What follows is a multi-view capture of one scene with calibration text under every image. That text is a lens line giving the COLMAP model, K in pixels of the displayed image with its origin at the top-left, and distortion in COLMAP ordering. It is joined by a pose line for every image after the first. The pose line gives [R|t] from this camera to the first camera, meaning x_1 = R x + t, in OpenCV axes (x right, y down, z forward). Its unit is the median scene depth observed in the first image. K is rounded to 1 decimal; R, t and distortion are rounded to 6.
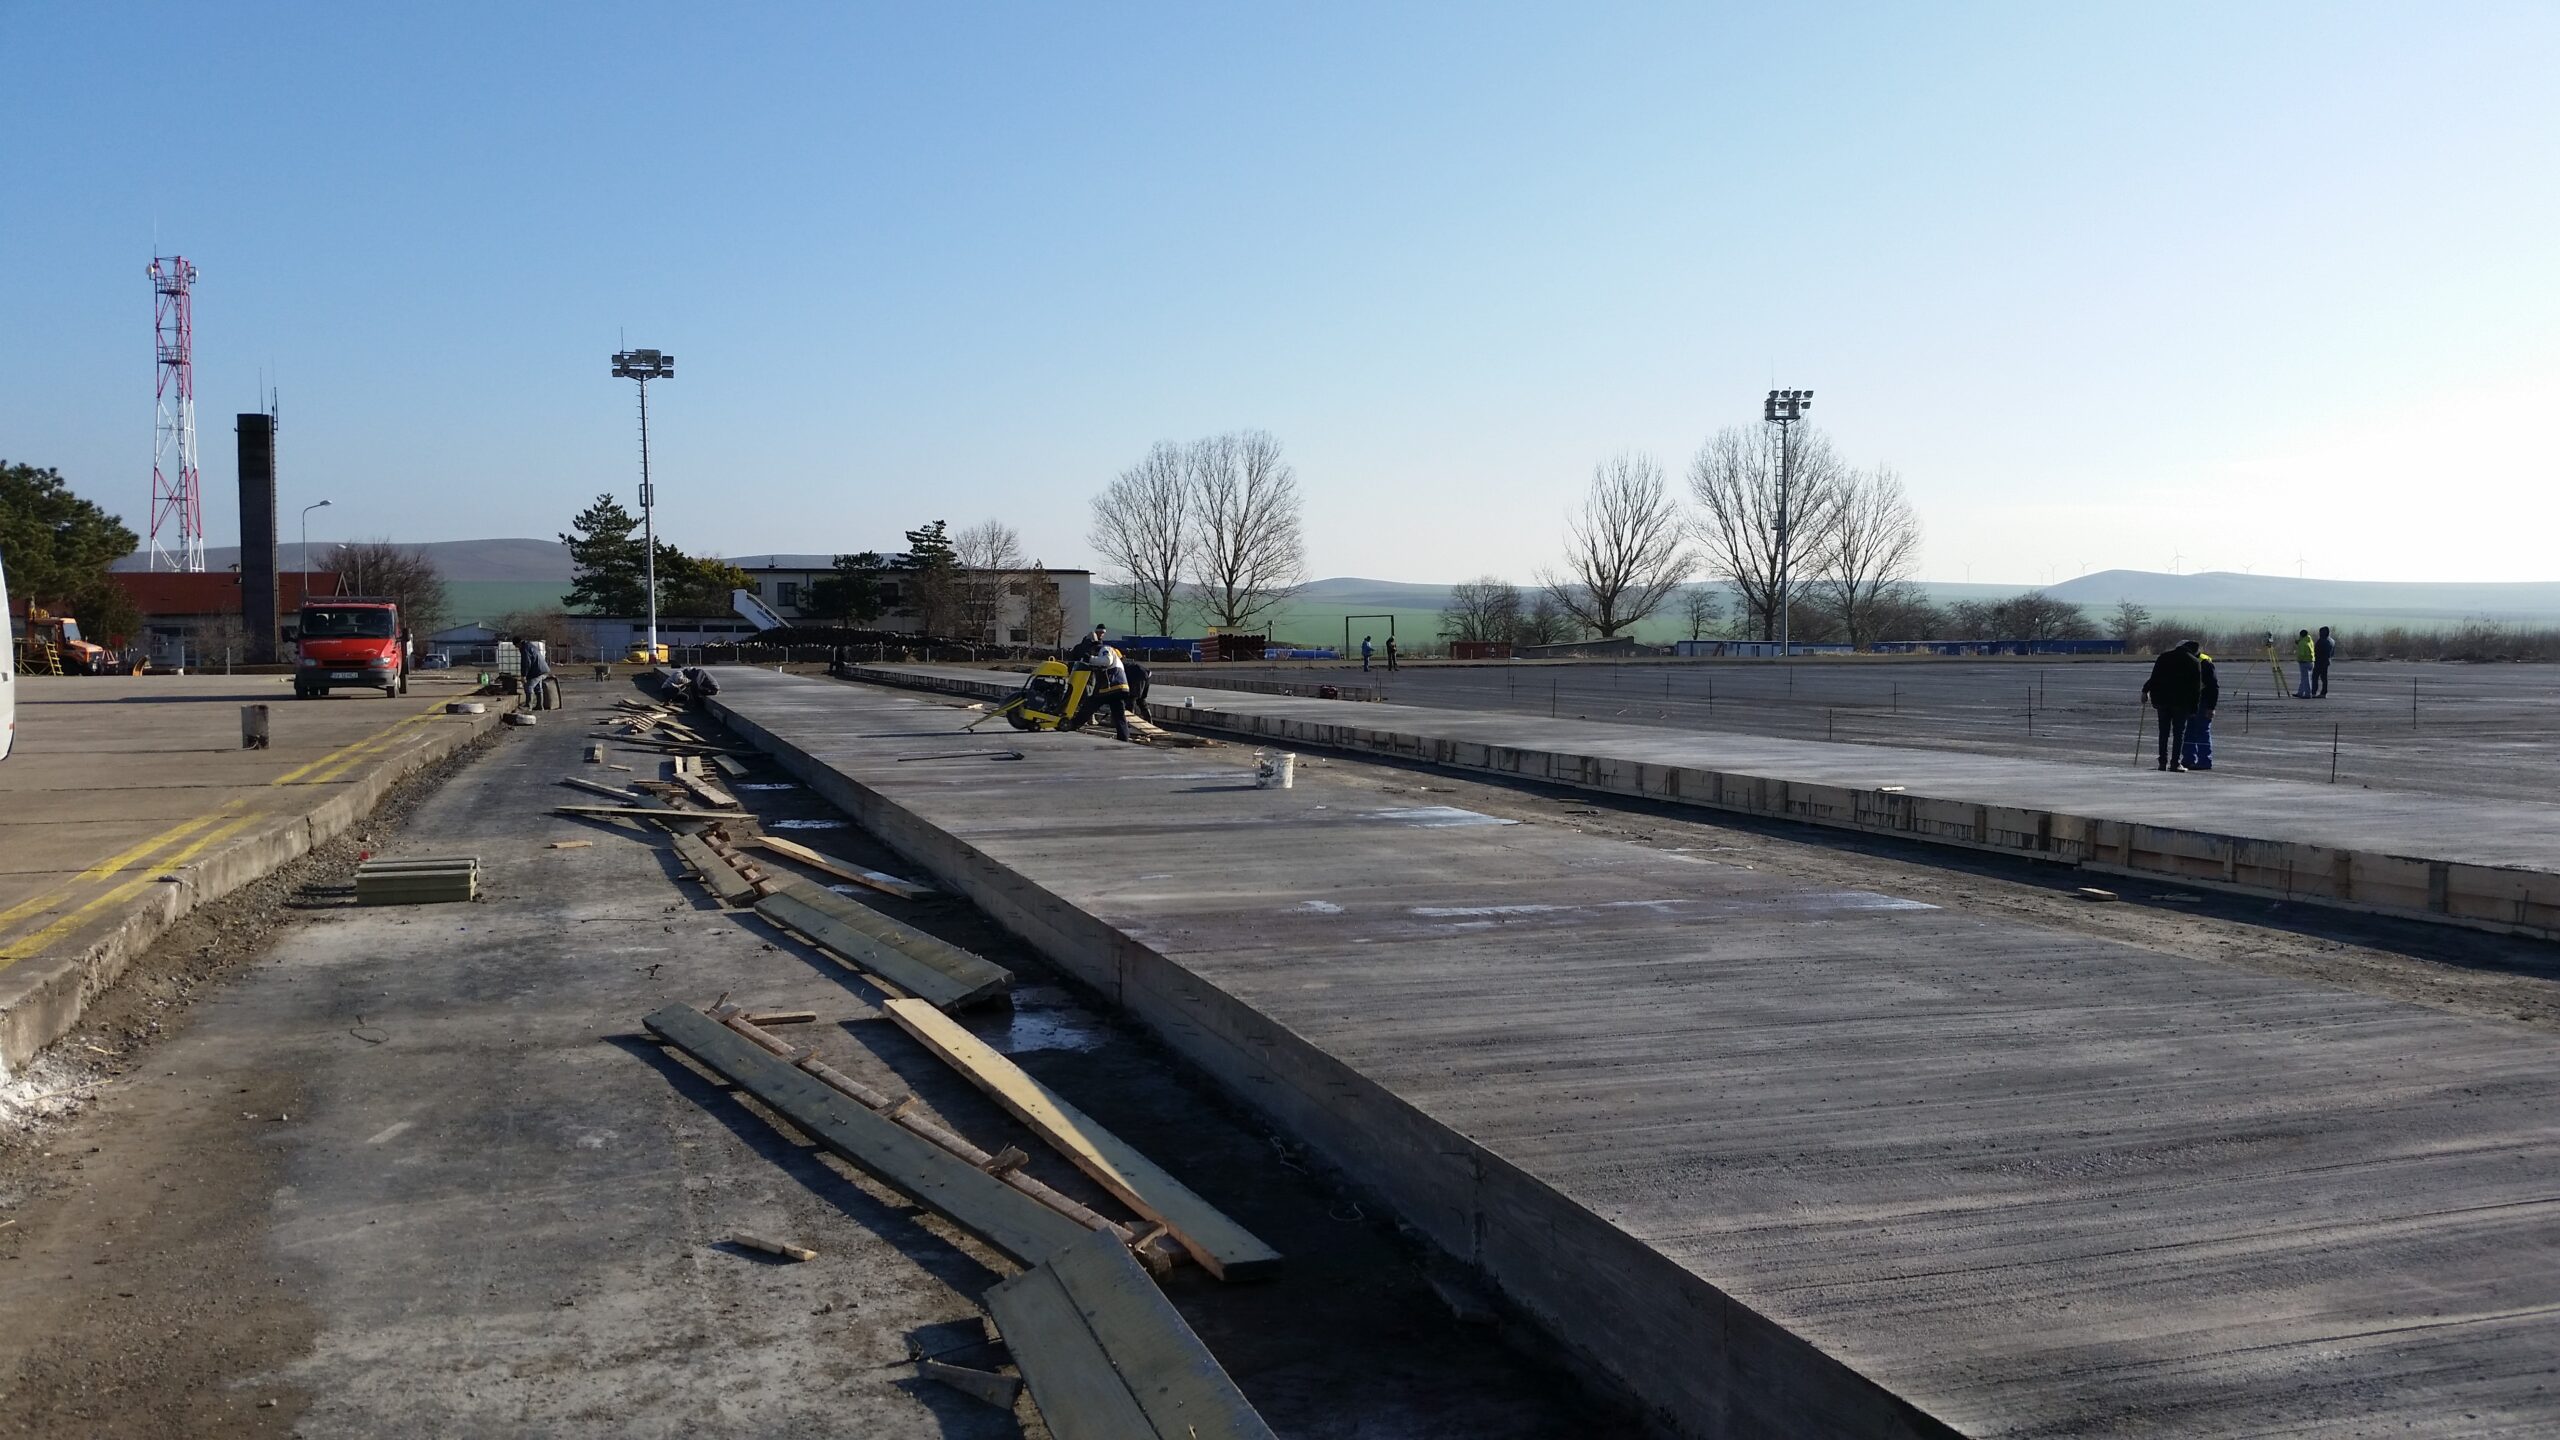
lens RADIAL K [[2094.6, 0, 1280.0], [0, 2094.6, 720.0], [0, 0, 1]] dist [0.162577, -0.380560]
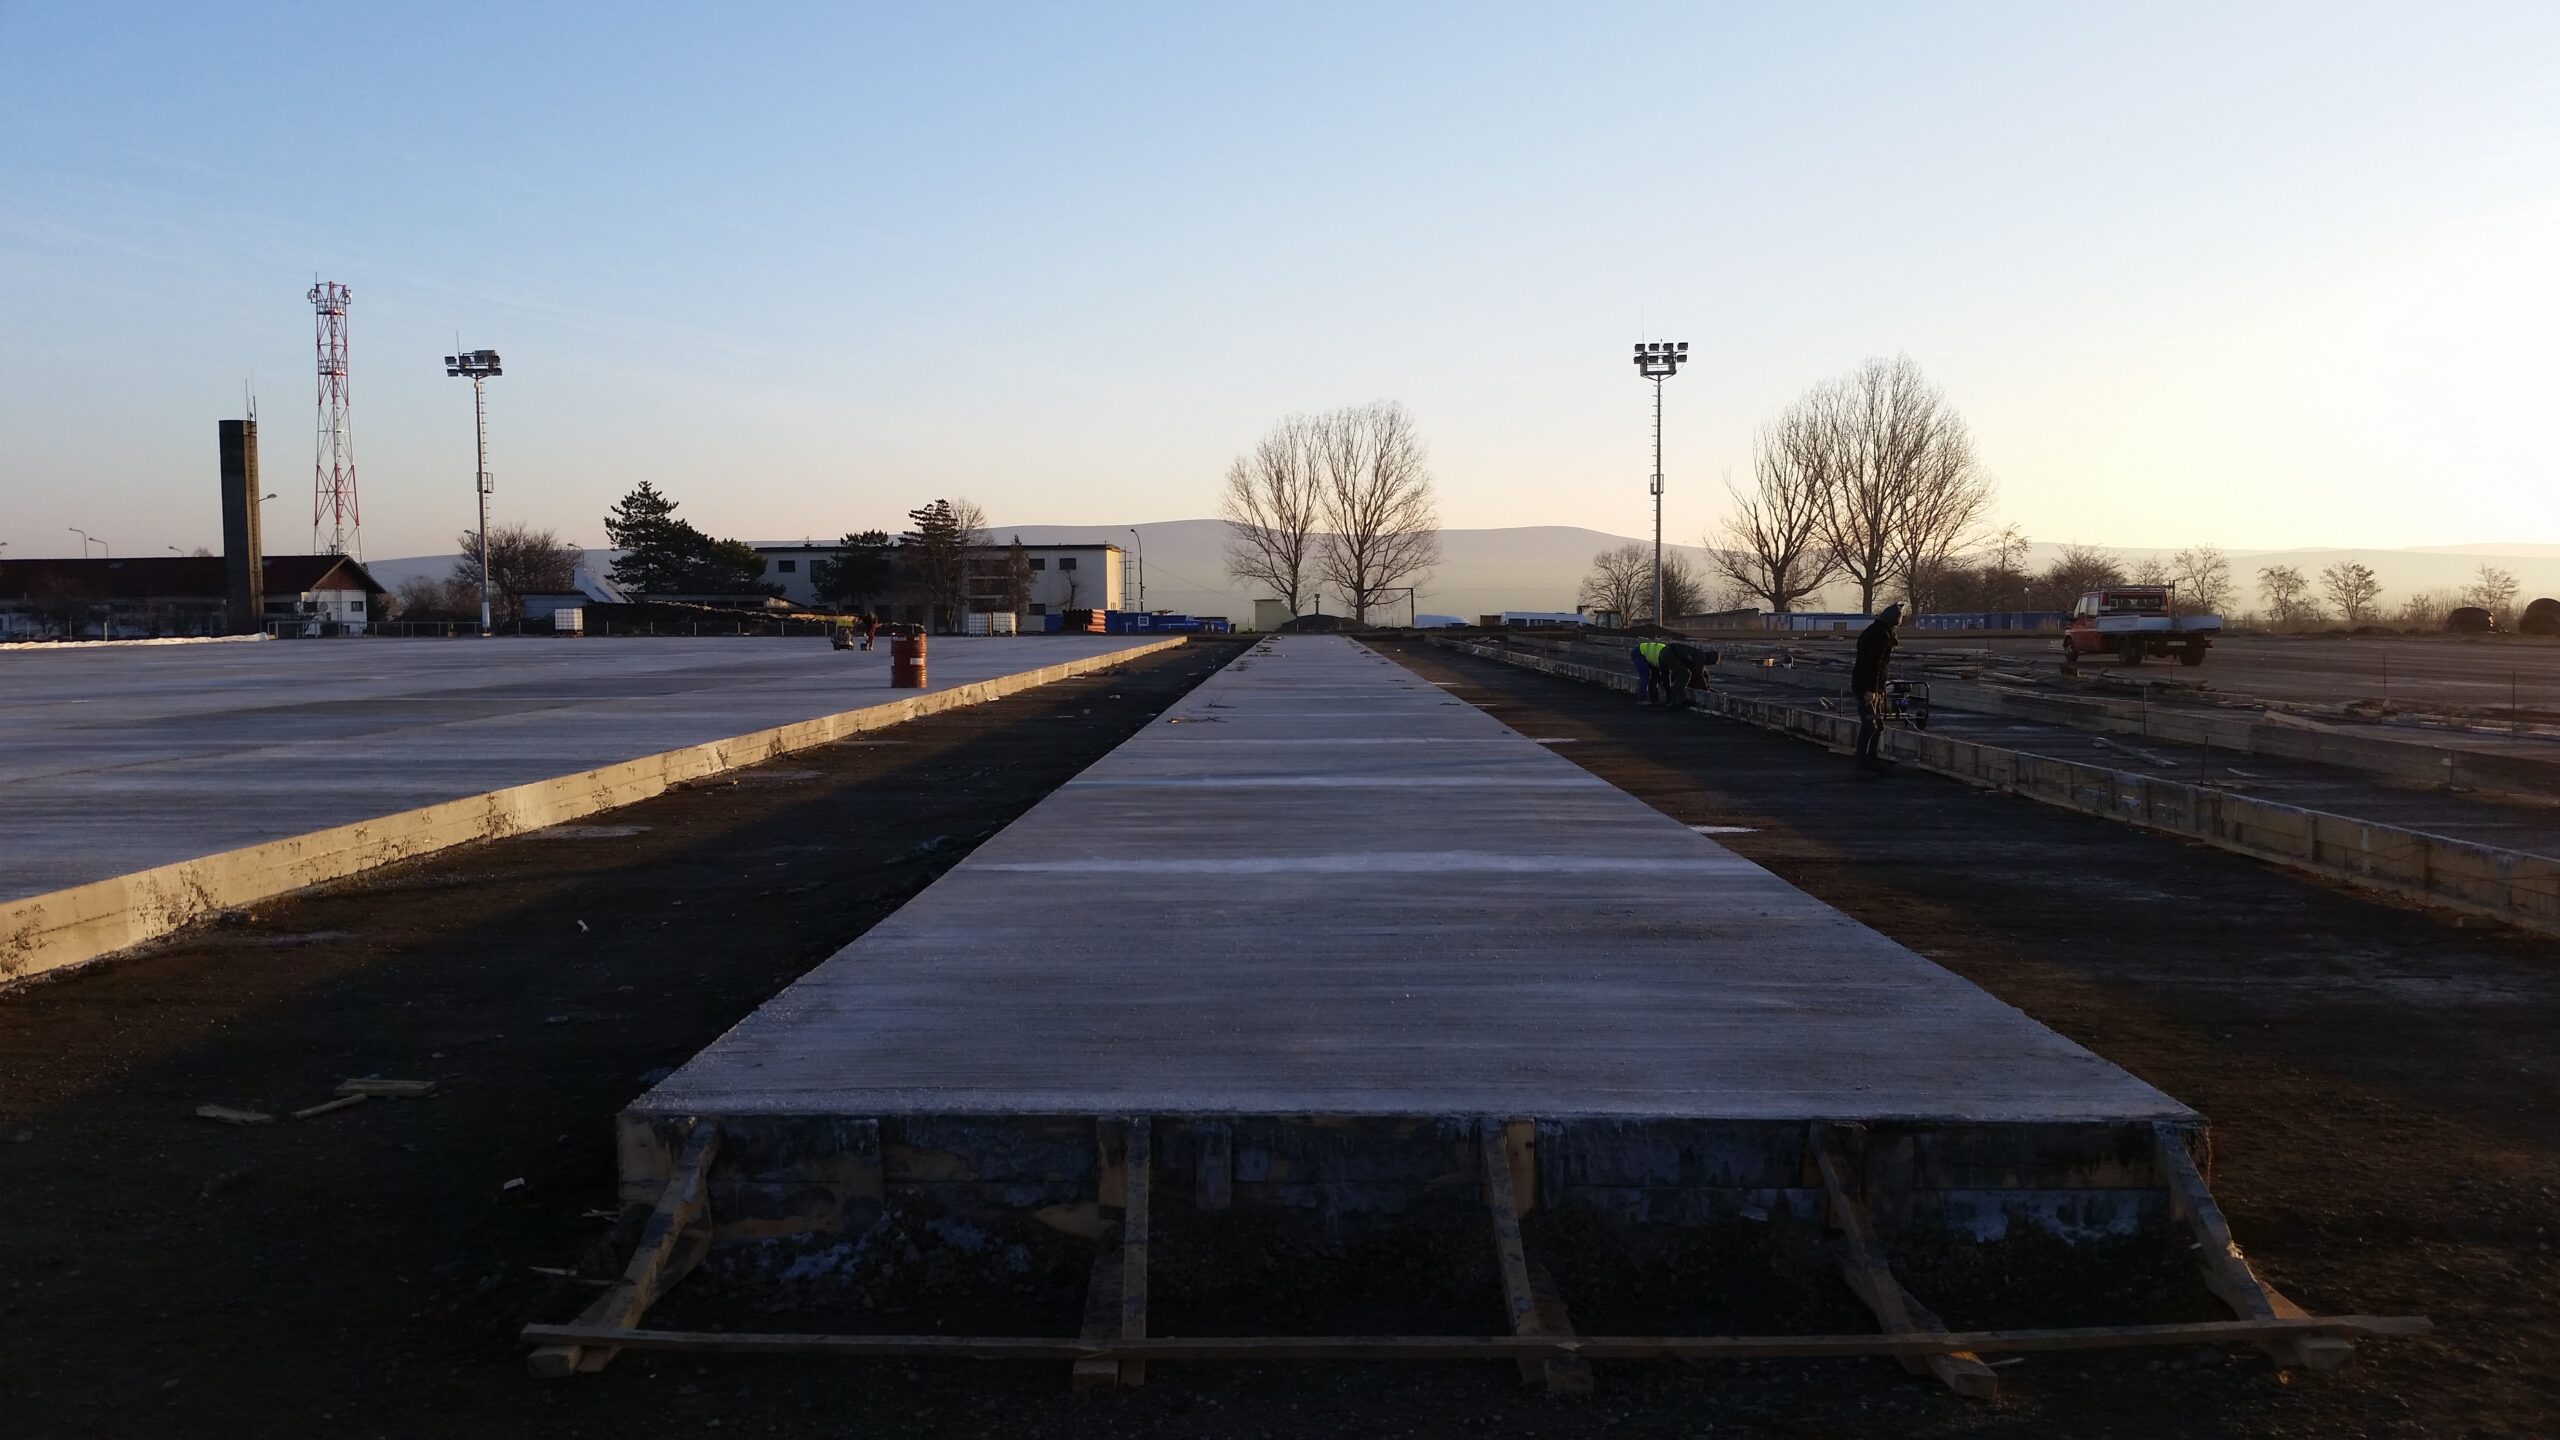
lens RADIAL K [[2094.6, 0, 1280.0], [0, 2094.6, 720.0], [0, 0, 1]] dist [0.162577, -0.380560]
pose [[0.938471, 0.019764, -0.344793, 0.357864], [-0.014971, 0.999751, 0.016559, -0.006371], [0.345034, -0.010378, 0.938533, 0.085143]]
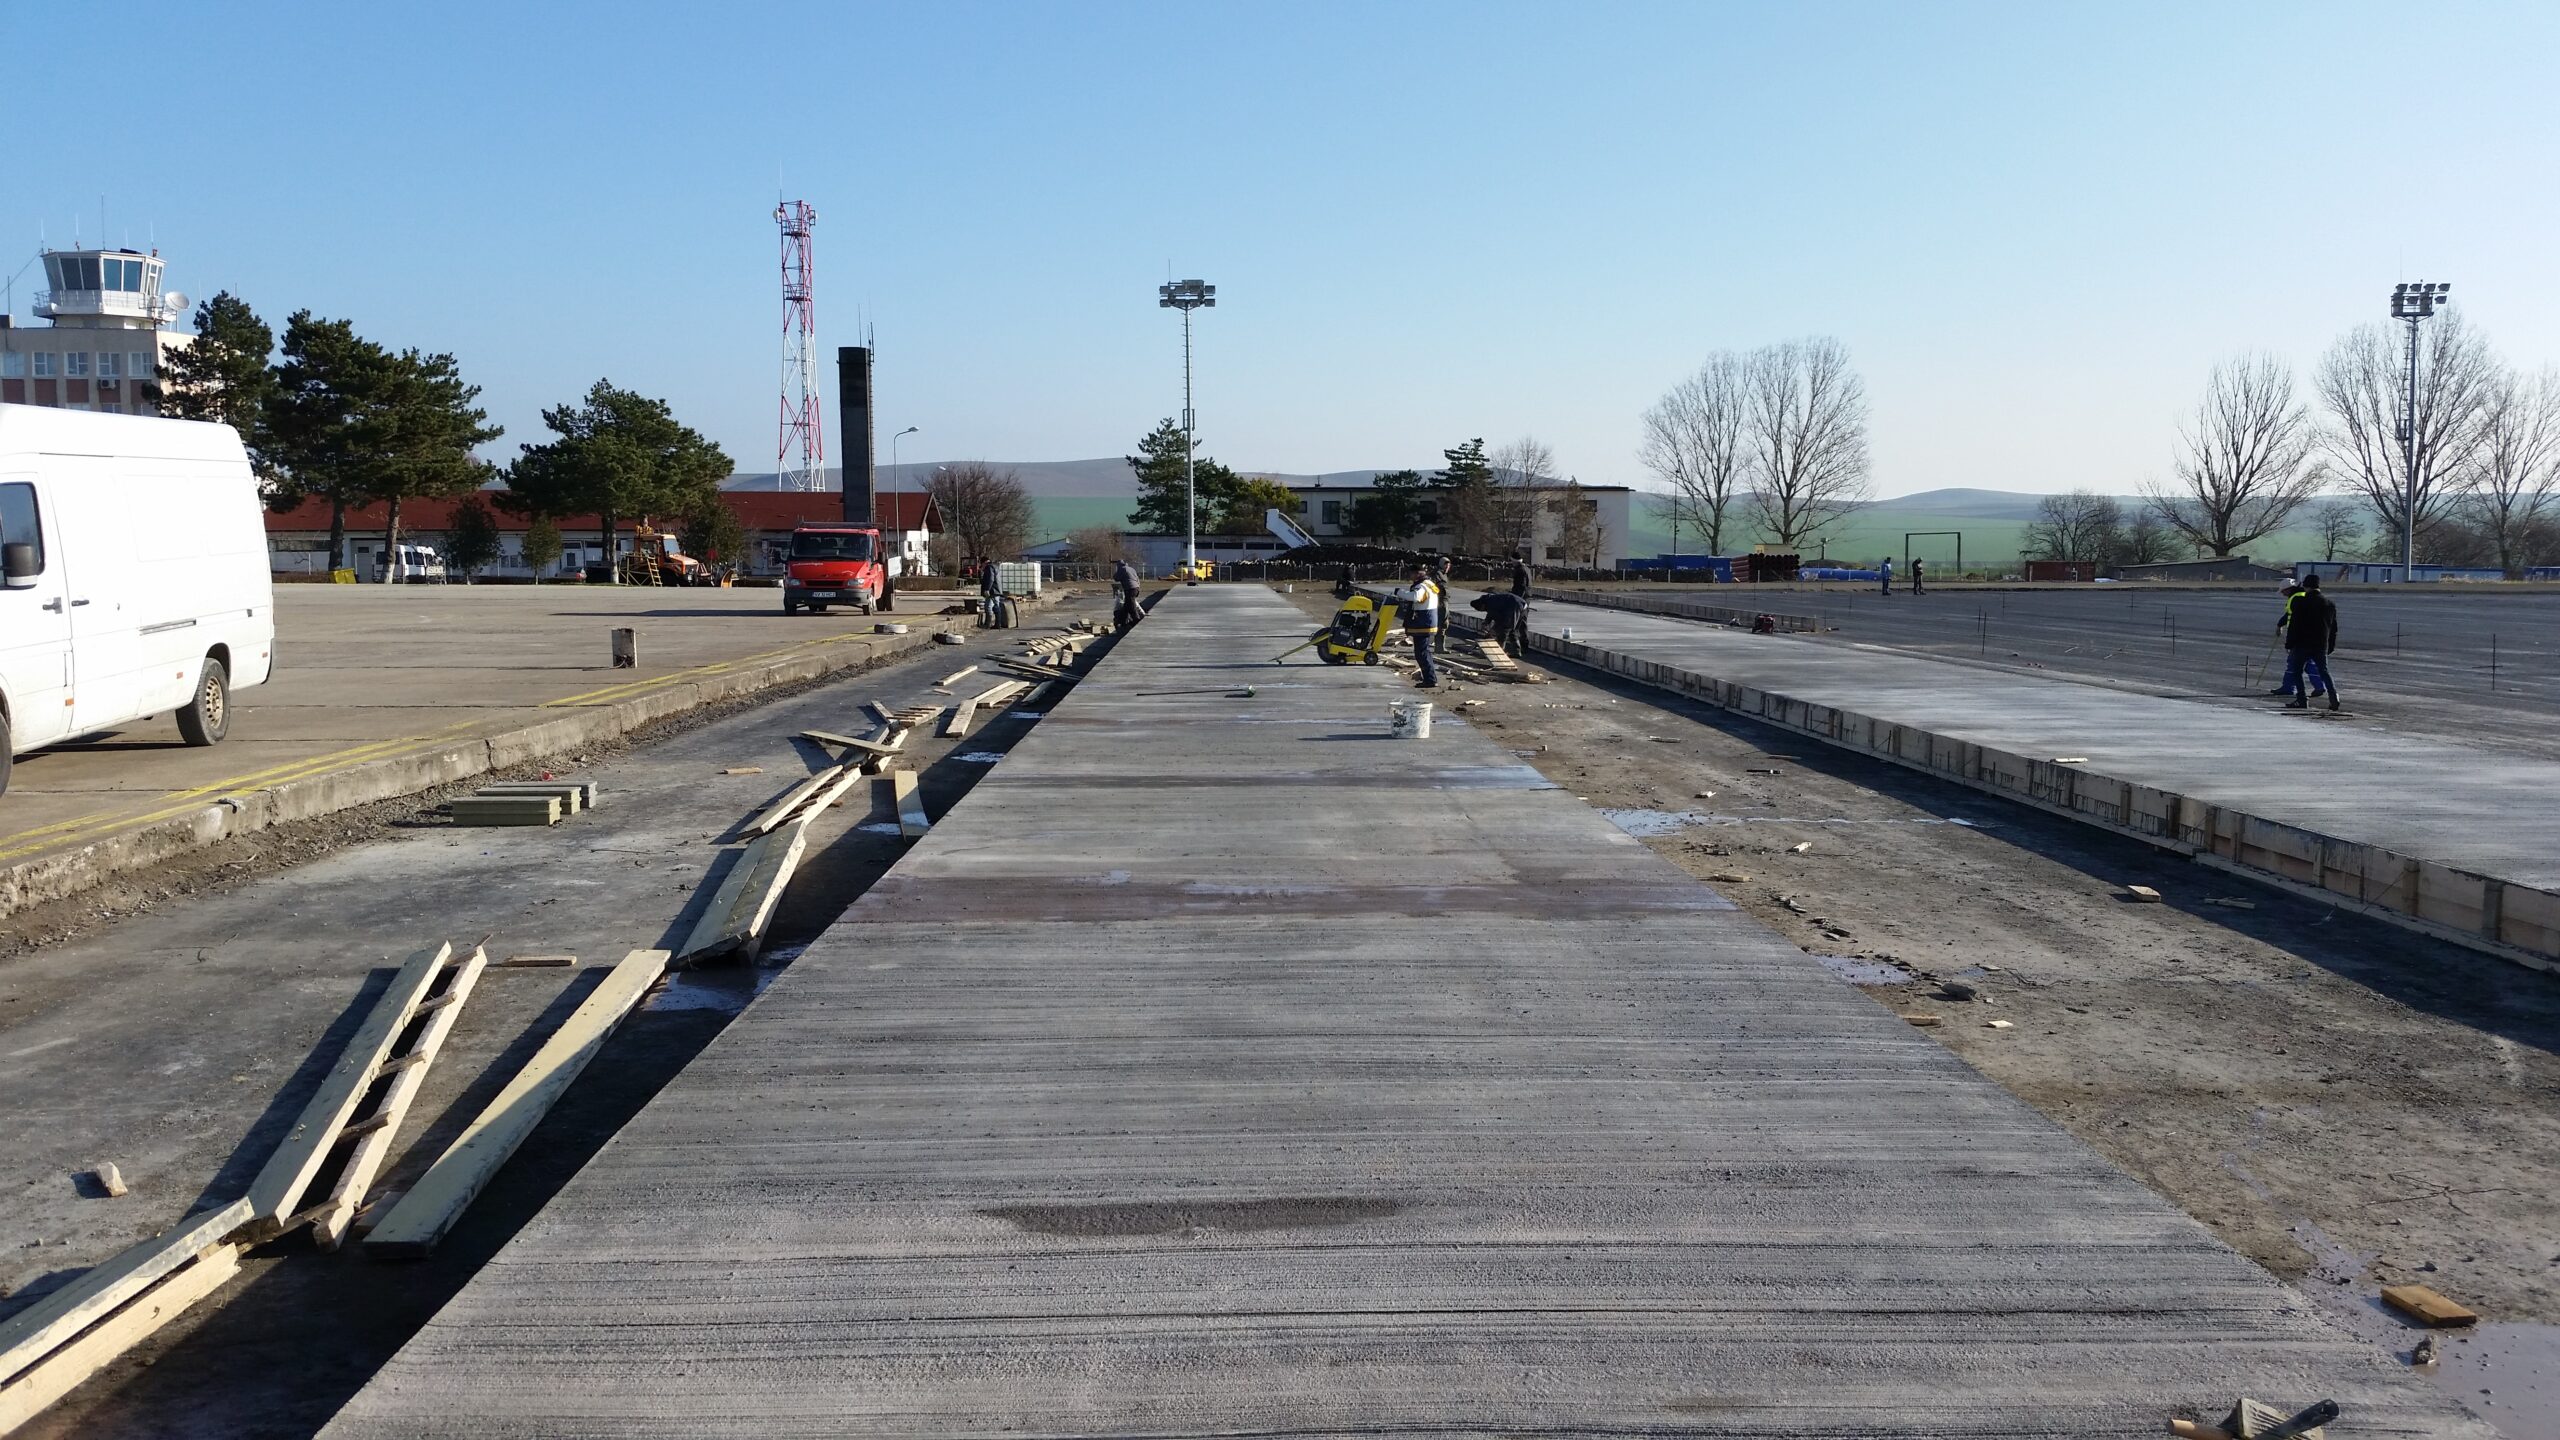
lens RADIAL K [[2094.6, 0, 1280.0], [0, 2094.6, 720.0], [0, 0, 1]] dist [0.162577, -0.380560]
pose [[0.961605, 0.028672, -0.272936, 0.025779], [-0.017490, 0.998908, 0.043315, -0.002210], [0.273880, -0.036878, 0.961057, 0.003867]]
